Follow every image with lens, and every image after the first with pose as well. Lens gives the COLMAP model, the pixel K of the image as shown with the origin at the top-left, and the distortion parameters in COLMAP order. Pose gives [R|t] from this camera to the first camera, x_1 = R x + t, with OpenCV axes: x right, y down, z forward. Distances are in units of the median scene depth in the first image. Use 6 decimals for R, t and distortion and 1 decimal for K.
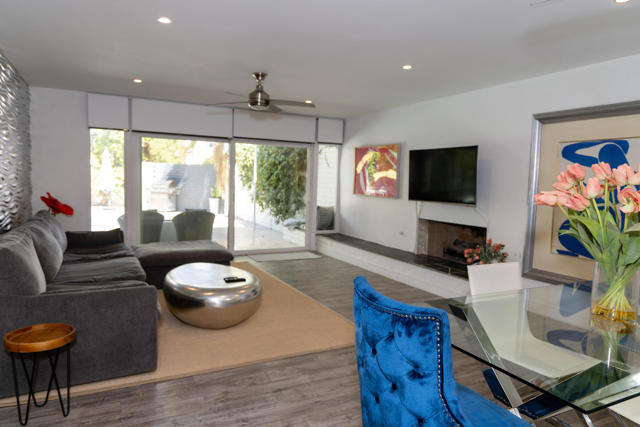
lens RADIAL K [[428.2, 0, 319.0], [0, 428.2, 214.2], [0, 0, 1]] dist [0.004360, -0.012163]
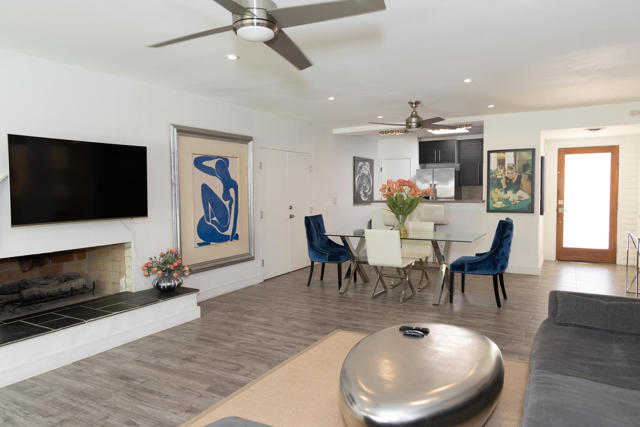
lens RADIAL K [[428.2, 0, 317.7], [0, 428.2, 213.7], [0, 0, 1]] dist [0.004360, -0.012163]
pose [[-0.529848, -0.073805, 0.844875, -0.653072], [0.060760, 0.990343, 0.124617, -0.133072], [-0.845913, 0.117363, -0.520247, 1.380206]]
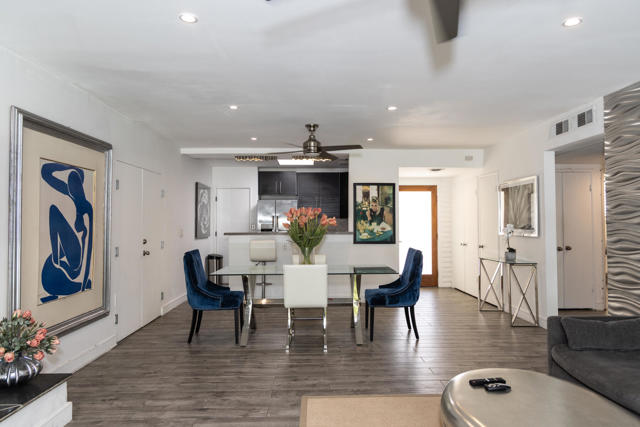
lens RADIAL K [[428.2, 0, 319.6], [0, 428.2, 213.9], [0, 0, 1]] dist [0.004360, -0.012163]
pose [[-0.895222, -0.020568, 0.445145, -0.227752], [0.008192, 0.998006, 0.062588, -0.114241], [-0.445545, 0.059677, -0.893269, 1.504028]]
